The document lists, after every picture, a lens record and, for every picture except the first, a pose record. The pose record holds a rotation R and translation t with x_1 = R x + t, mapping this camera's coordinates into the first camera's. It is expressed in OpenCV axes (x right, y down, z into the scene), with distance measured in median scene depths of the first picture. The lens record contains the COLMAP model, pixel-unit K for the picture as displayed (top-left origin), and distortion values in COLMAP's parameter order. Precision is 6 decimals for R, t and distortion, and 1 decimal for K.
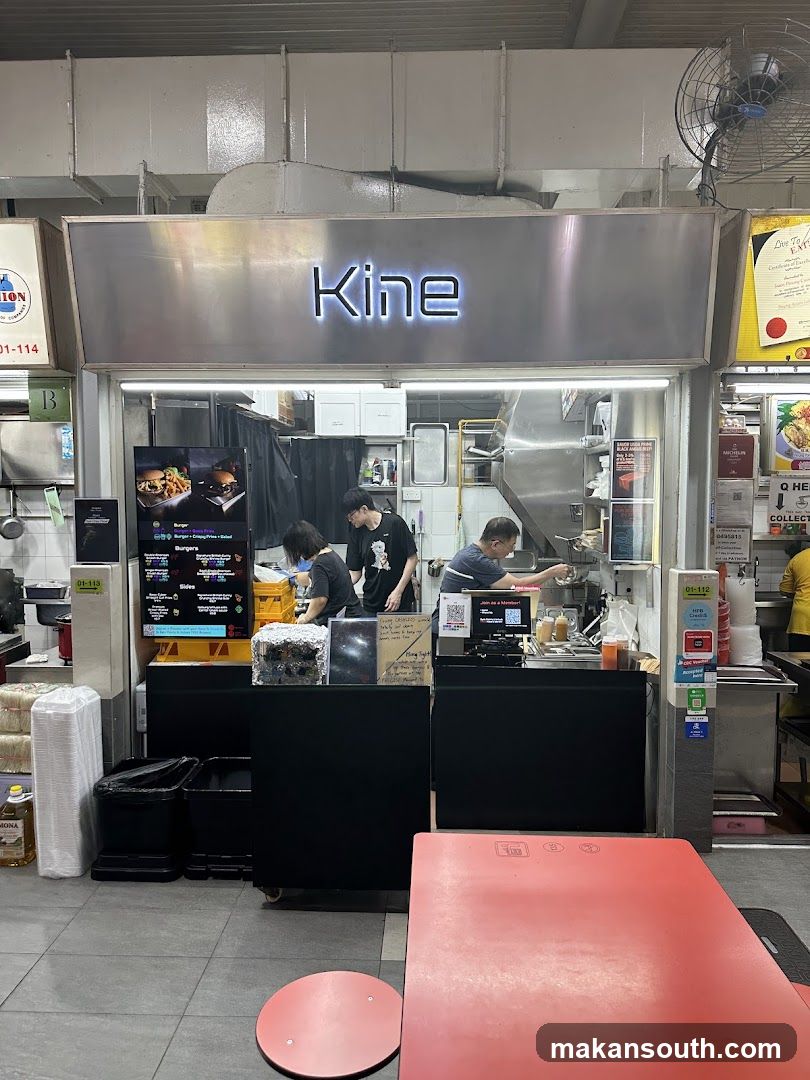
lens RADIAL K [[752.2, 0, 437.4], [0, 752.2, 526.6], [0, 0, 1]] dist [0.009366, -0.000041]
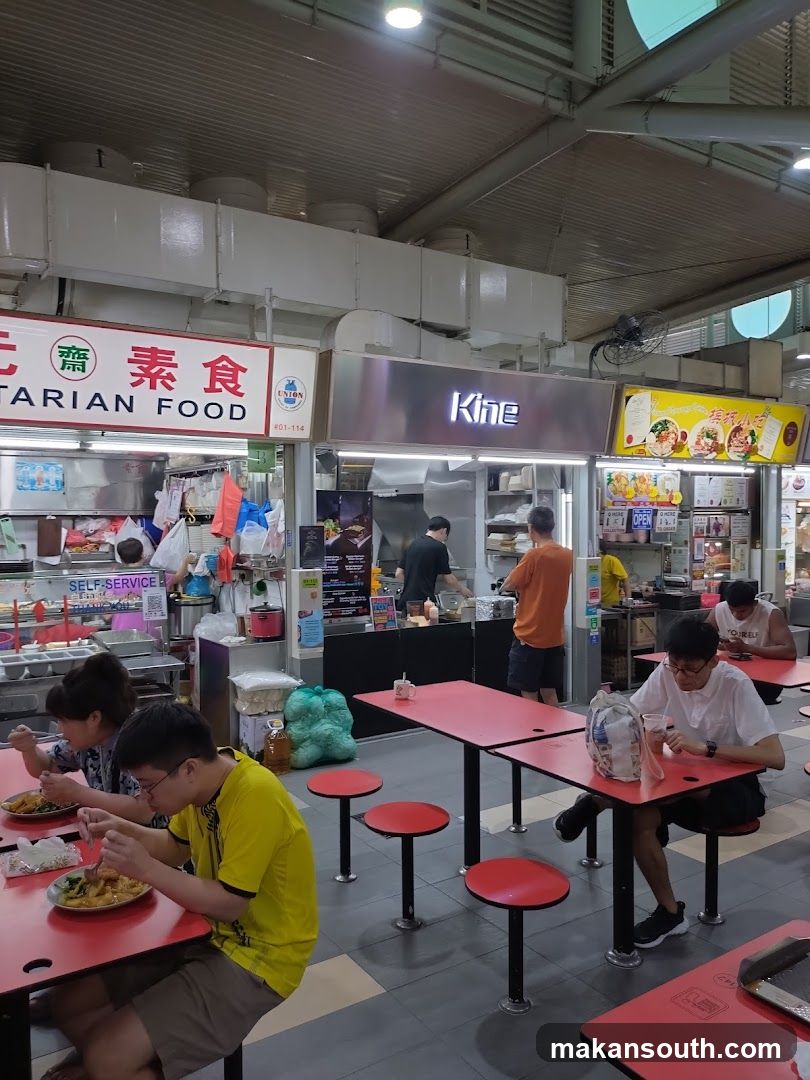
lens RADIAL K [[810.7, 0, 422.8], [0, 810.7, 533.7], [0, 0, 1]] dist [0.060471, -0.000003]
pose [[0.814818, -0.018591, 0.579418, -1.169263], [0.036375, 0.999156, -0.019094, 0.019953], [-0.578574, 0.036635, 0.814807, -0.443533]]
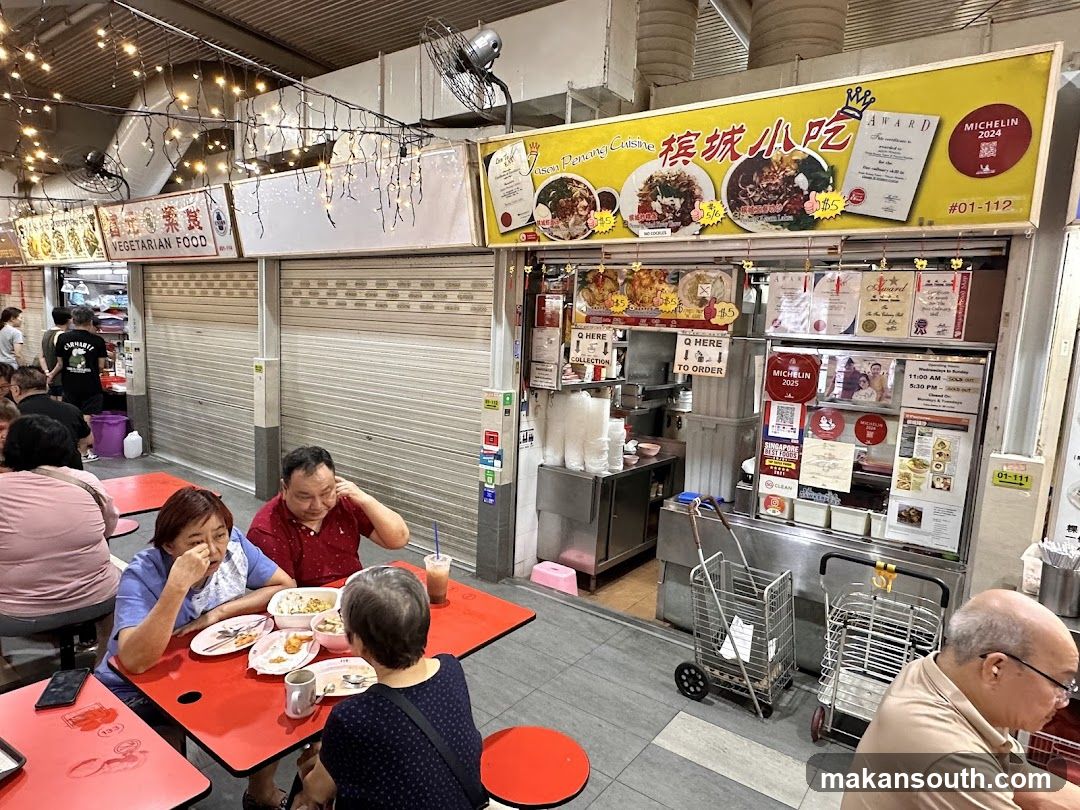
lens RADIAL K [[655.2, 0, 540.0], [0, 655.2, 405.0], [0, 0, 1]] dist [0.002203, 0.000267]
pose [[0.815584, 0.109744, -0.568137, 1.072875], [-0.075819, 0.993653, 0.083097, -0.021828], [0.573650, -0.024697, 0.818728, 0.019353]]
